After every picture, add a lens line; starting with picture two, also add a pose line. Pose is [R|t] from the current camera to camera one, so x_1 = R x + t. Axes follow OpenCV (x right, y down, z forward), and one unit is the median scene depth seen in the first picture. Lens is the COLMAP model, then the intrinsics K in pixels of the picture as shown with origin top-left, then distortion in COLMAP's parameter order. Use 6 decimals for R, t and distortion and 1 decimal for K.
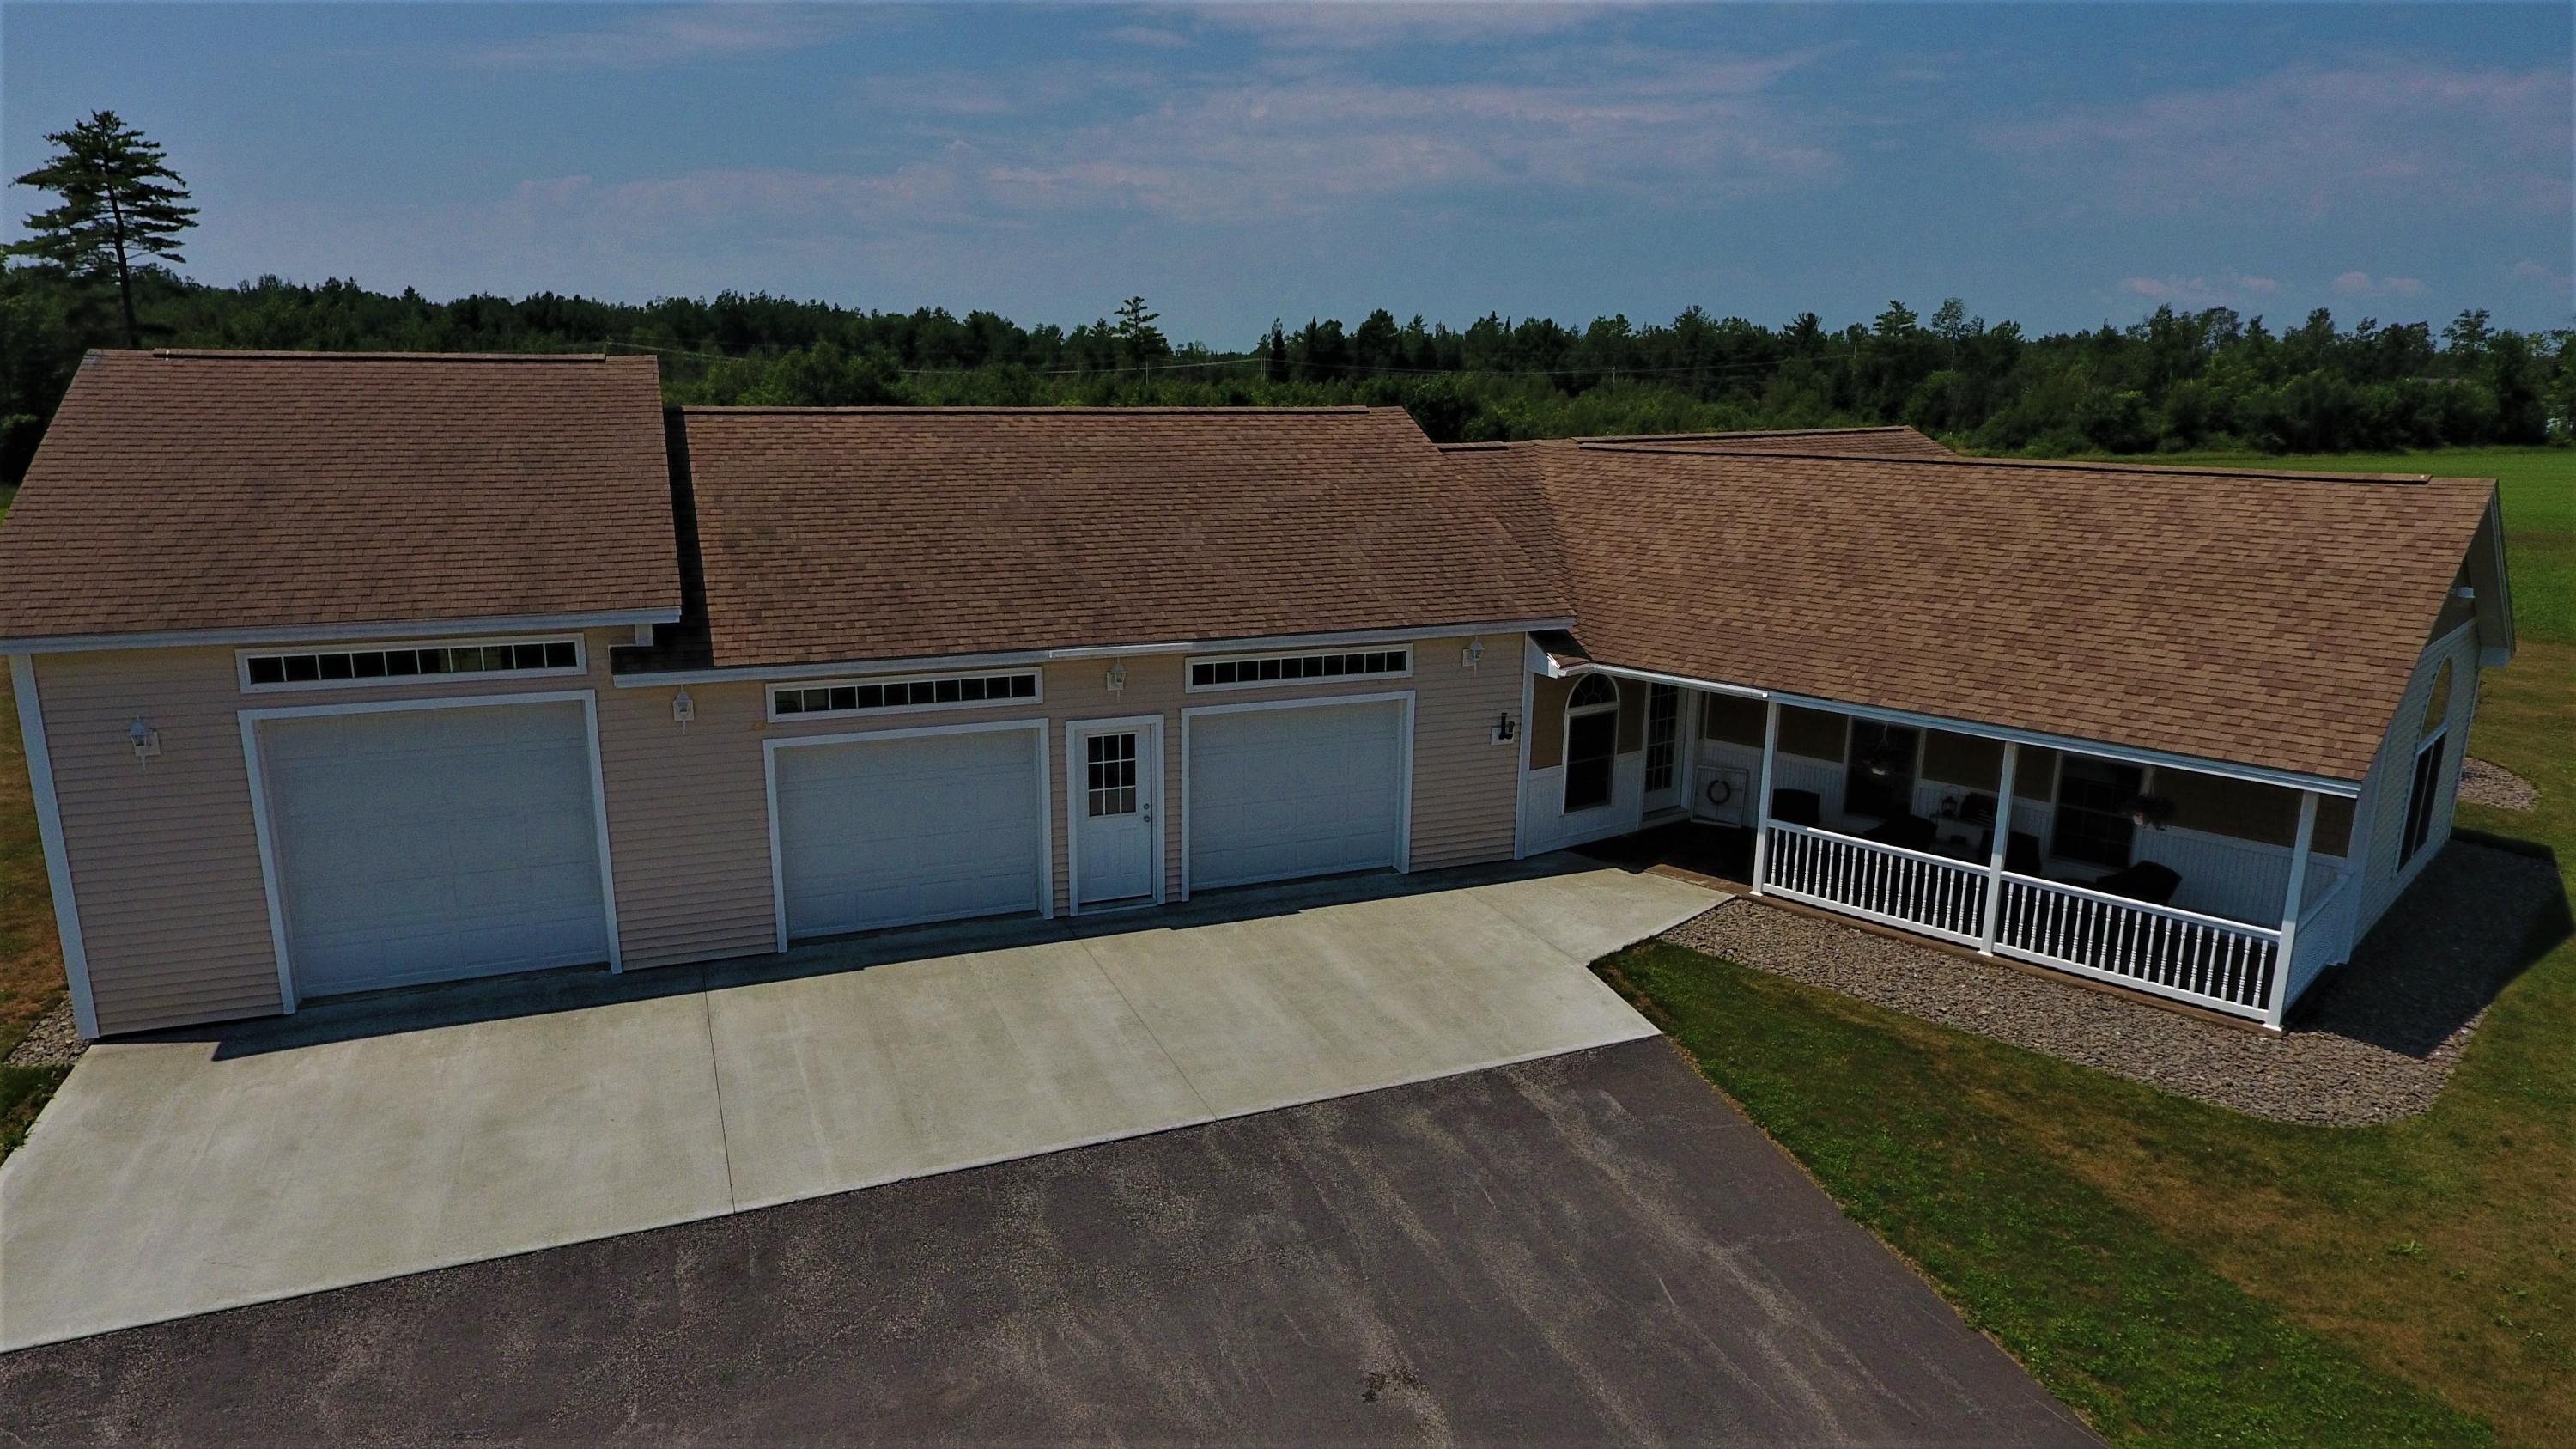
lens RADIAL K [[1509.4, 0, 1262.7], [0, 1509.4, 729.8], [0, 0, 1]] dist [0.000144, -0.002759]
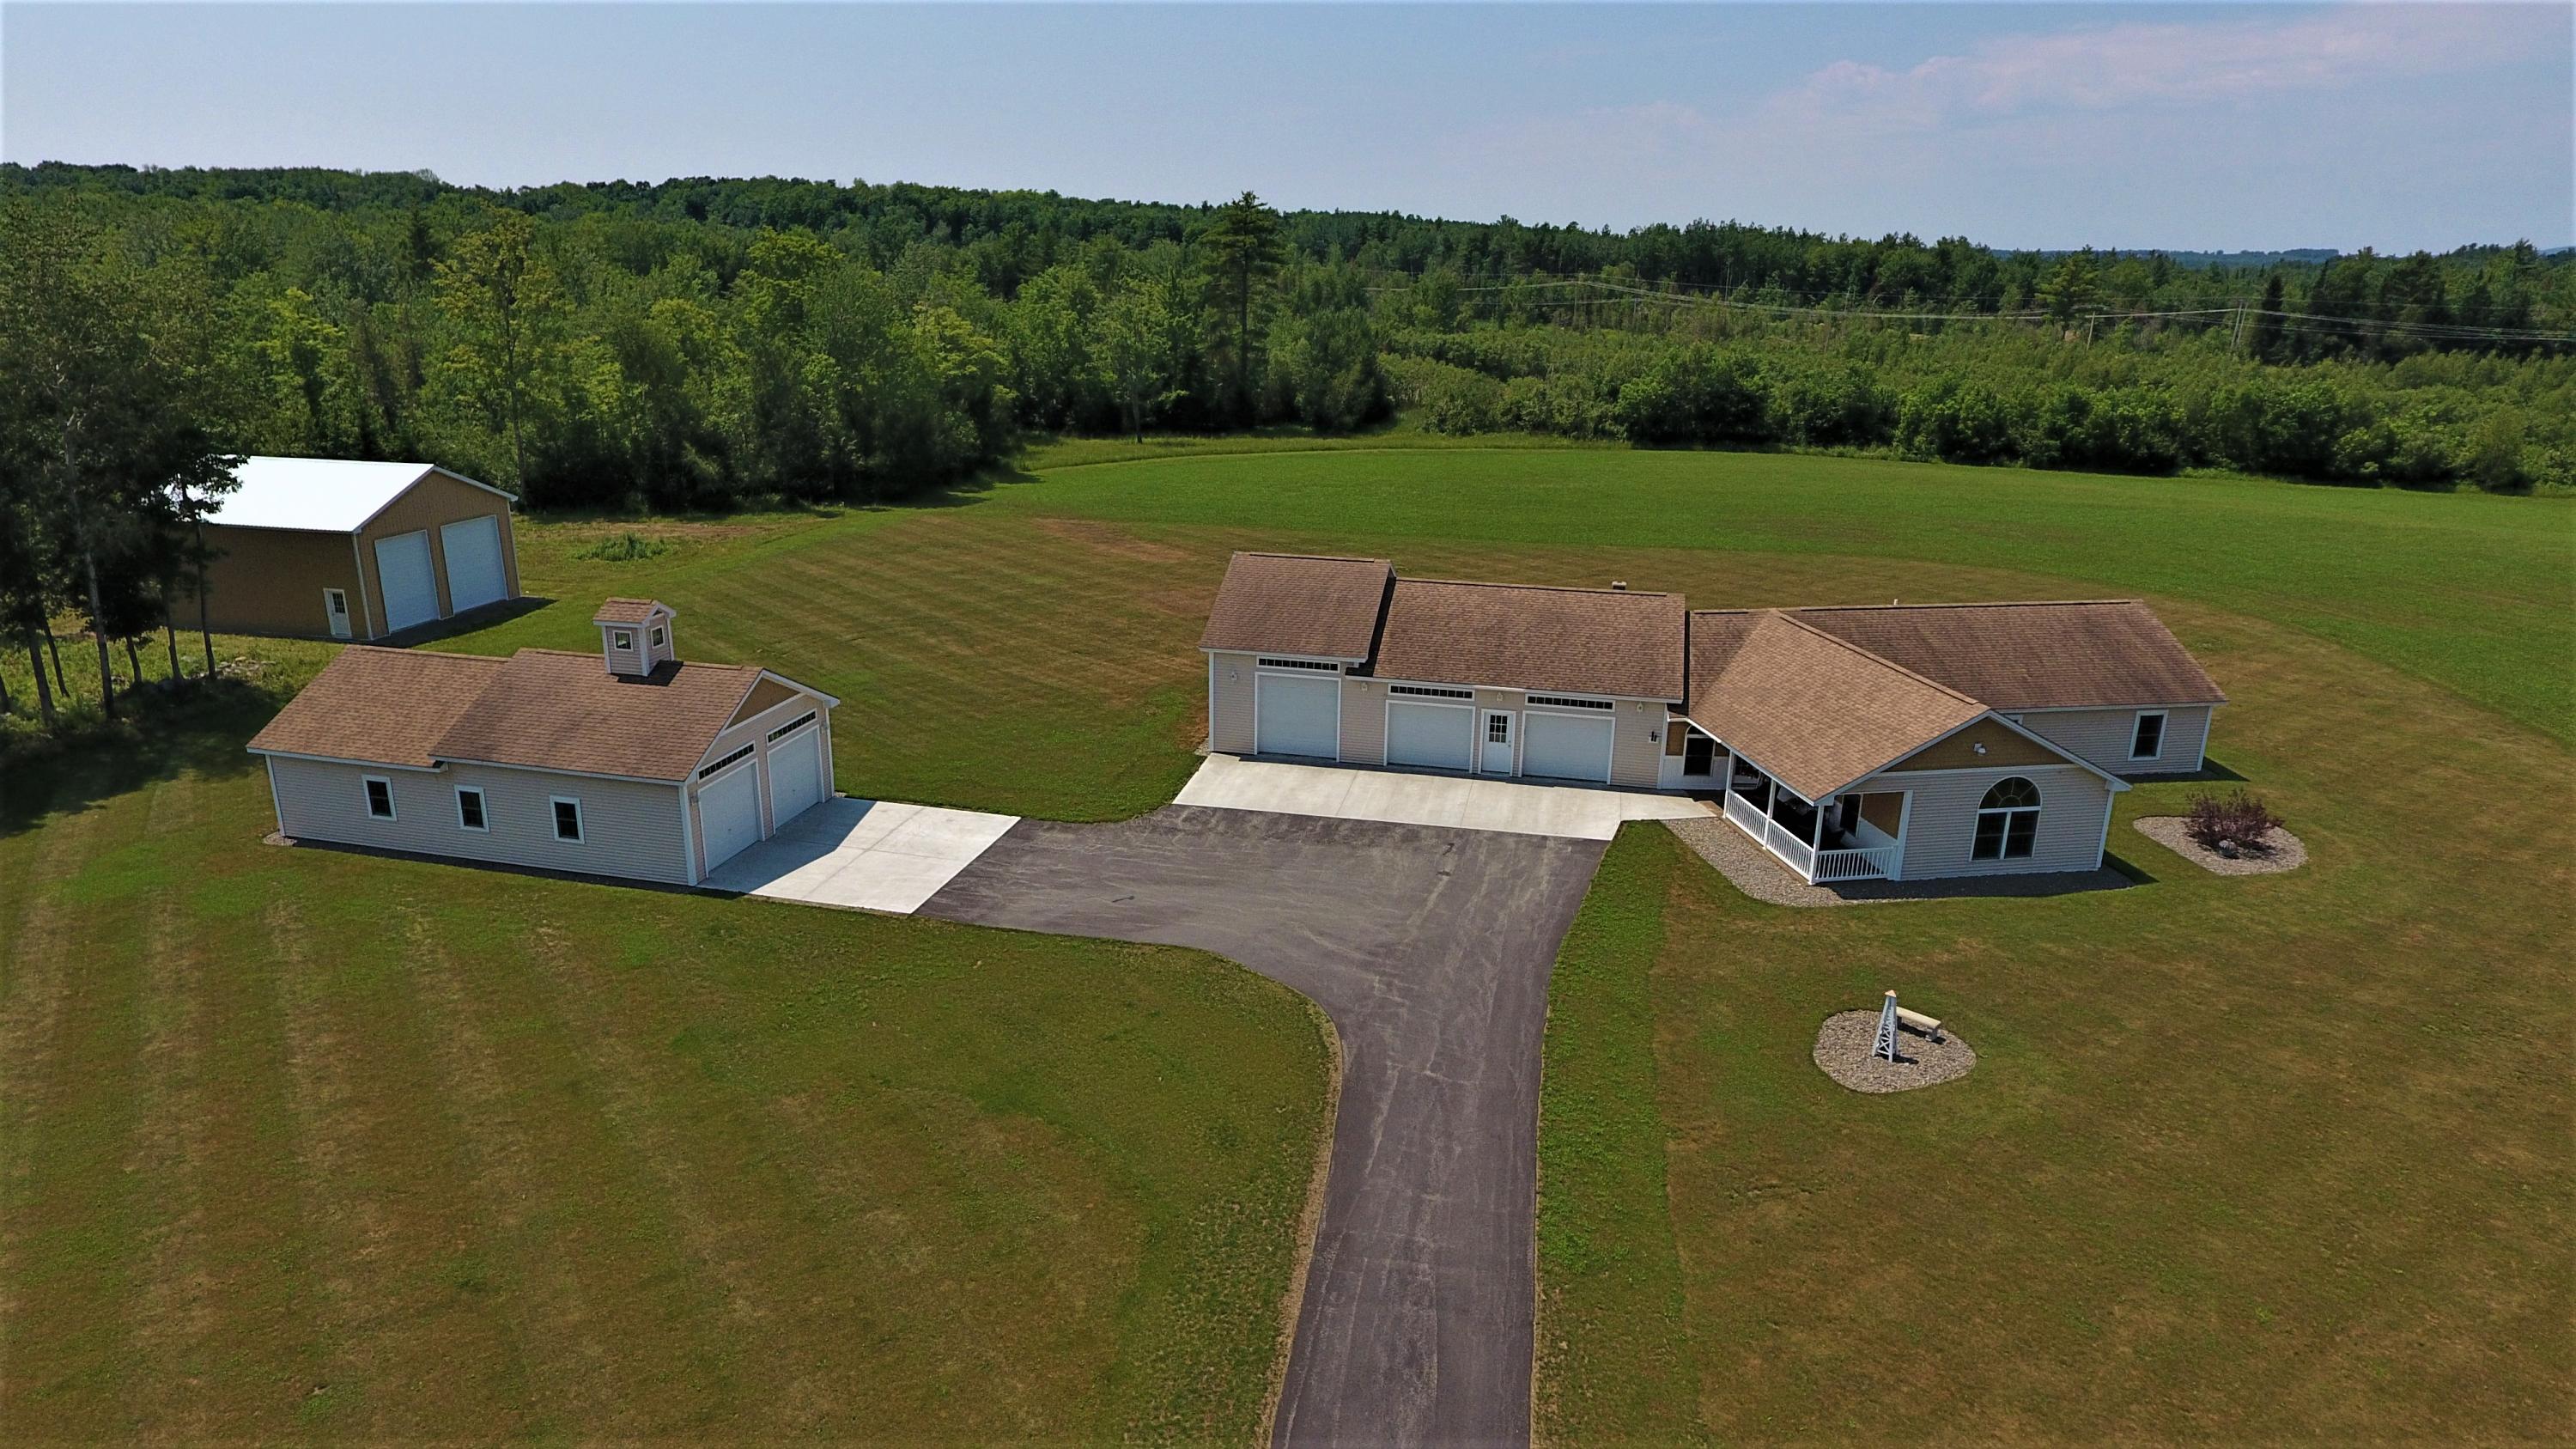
lens RADIAL K [[1509.4, 0, 1262.7], [0, 1509.4, 729.8], [0, 0, 1]] dist [0.000144, -0.002759]
pose [[0.816896, 0.173347, -0.550119, 1.084366], [-0.136754, 0.984783, 0.107241, -0.209406], [0.560338, -0.012374, 0.828172, -1.597033]]
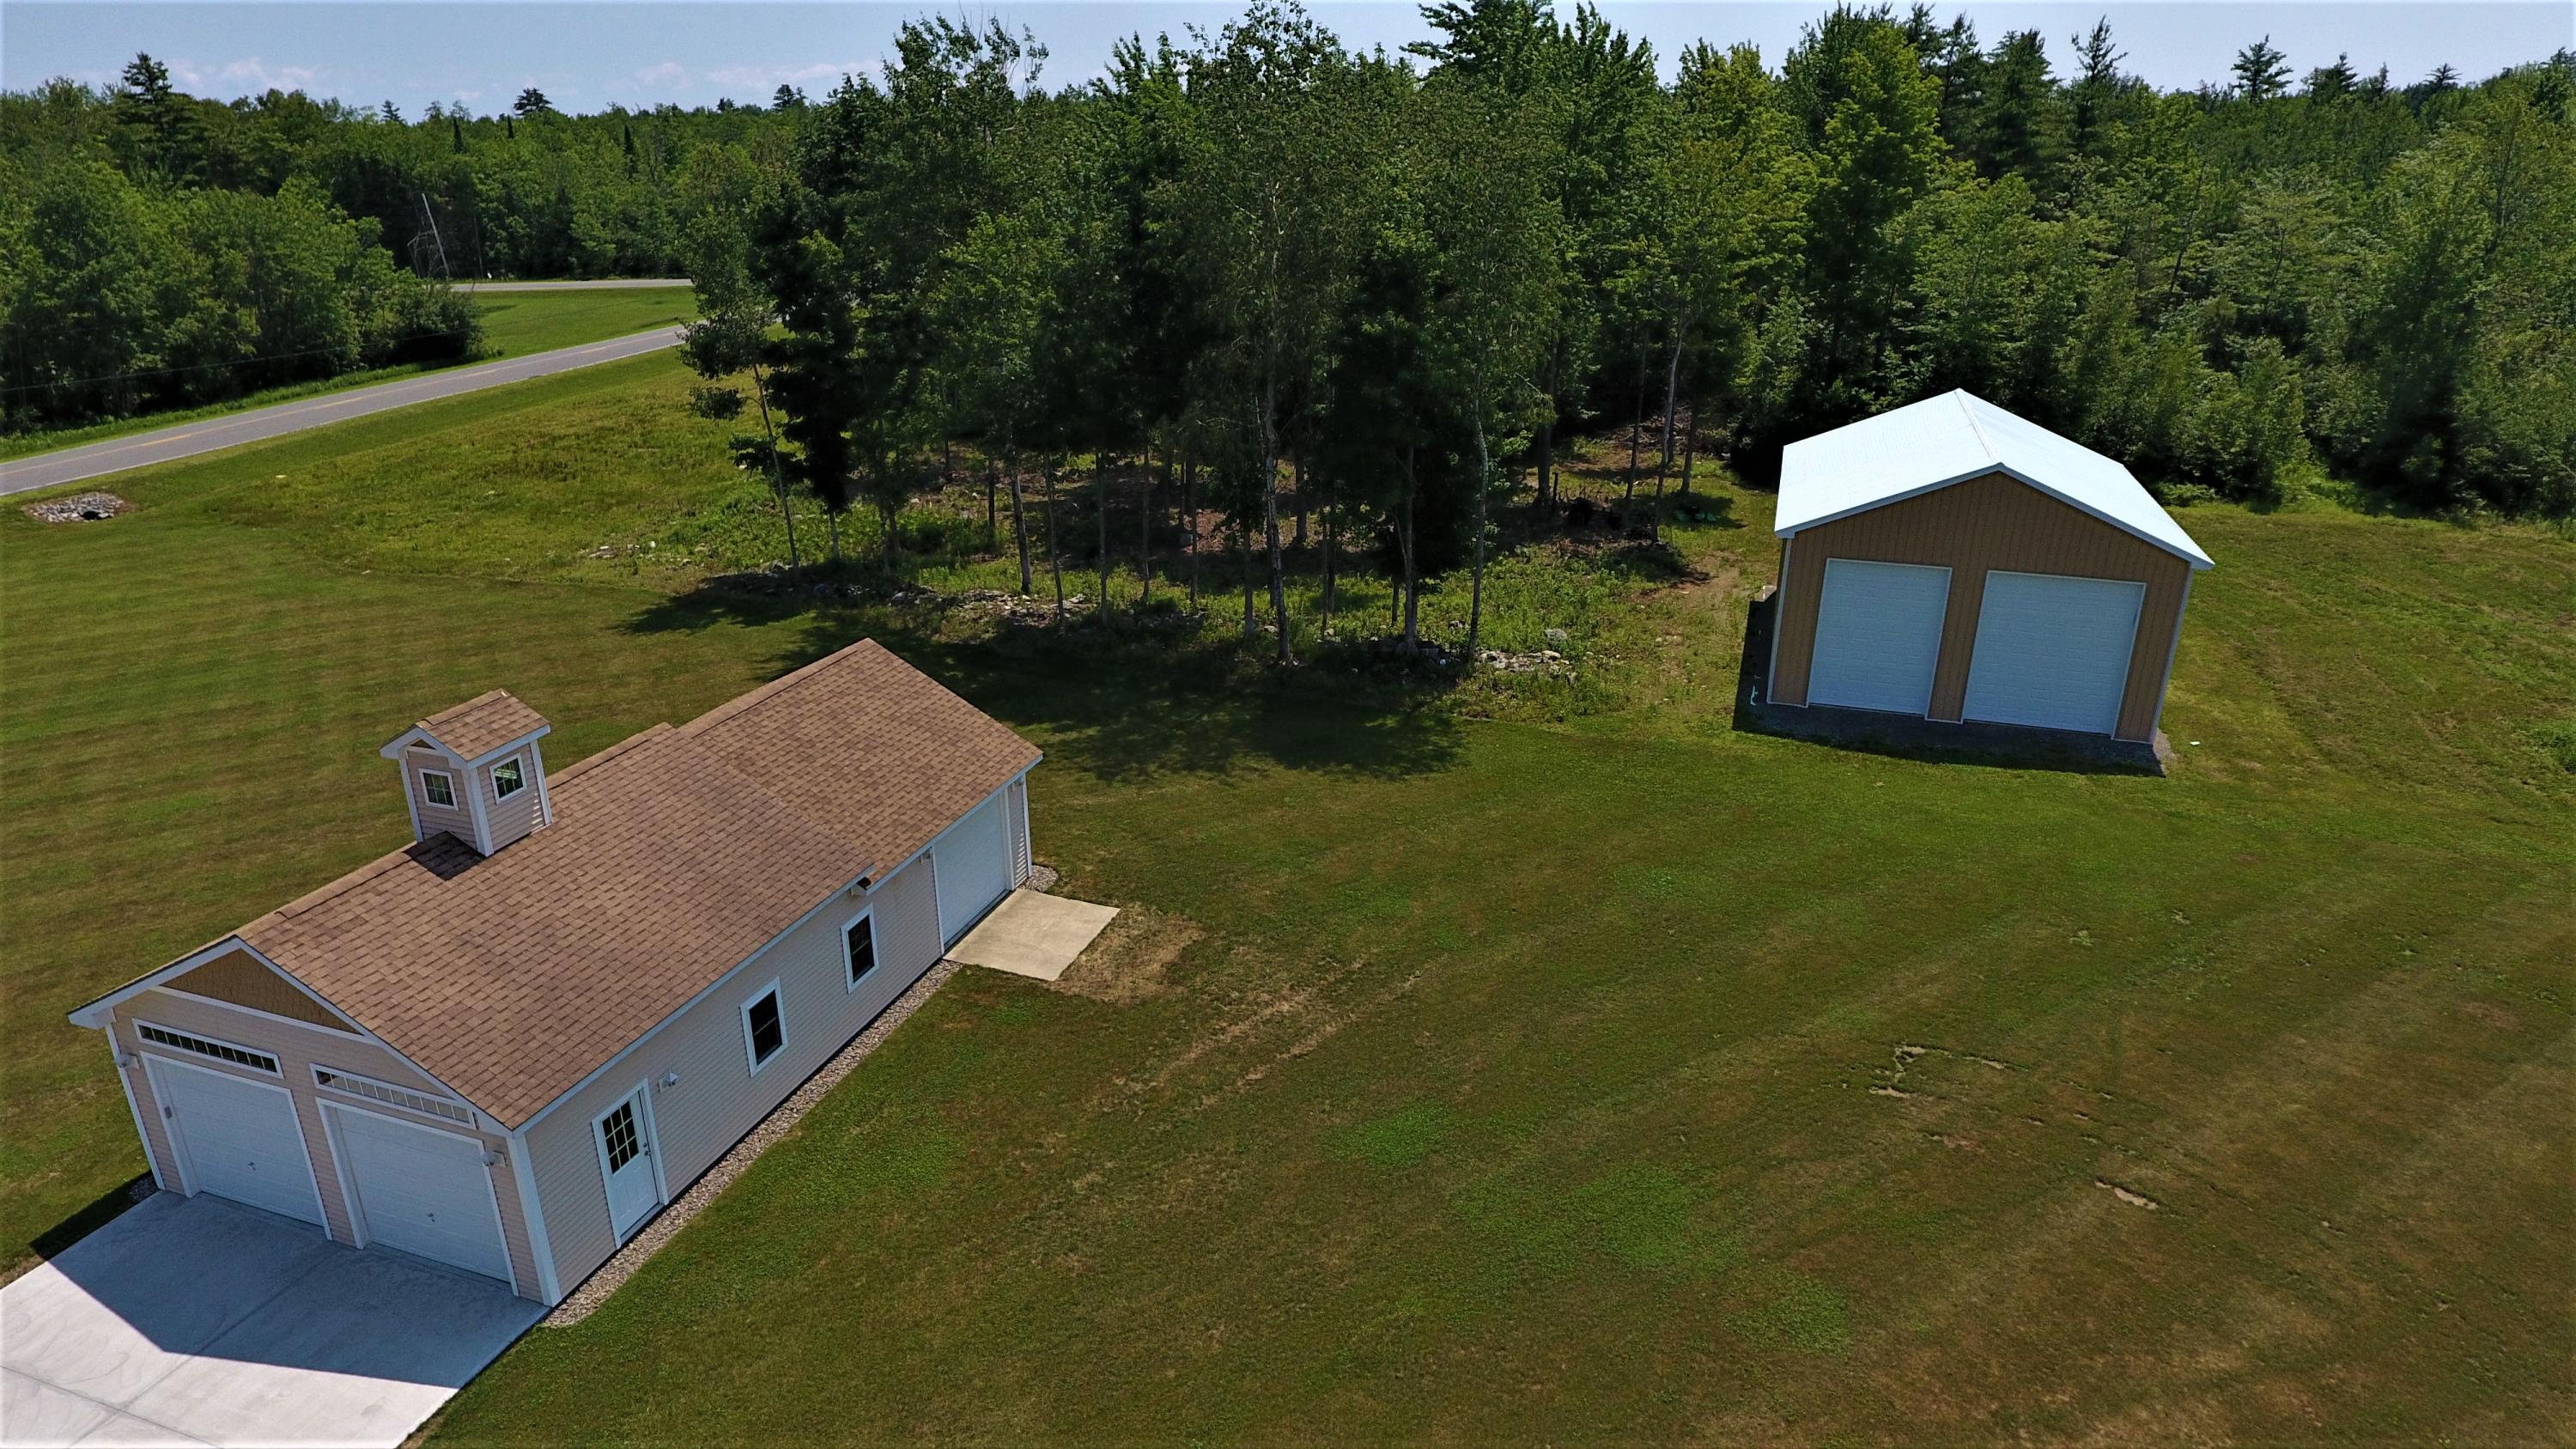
lens RADIAL K [[1509.4, 0, 1262.7], [0, 1509.4, 729.8], [0, 0, 1]] dist [0.000144, -0.002759]
pose [[-0.652953, 0.272199, -0.706796, -0.689412], [-0.172786, 0.855047, 0.488917, -0.735209], [0.737426, 0.441364, -0.511273, 1.031024]]
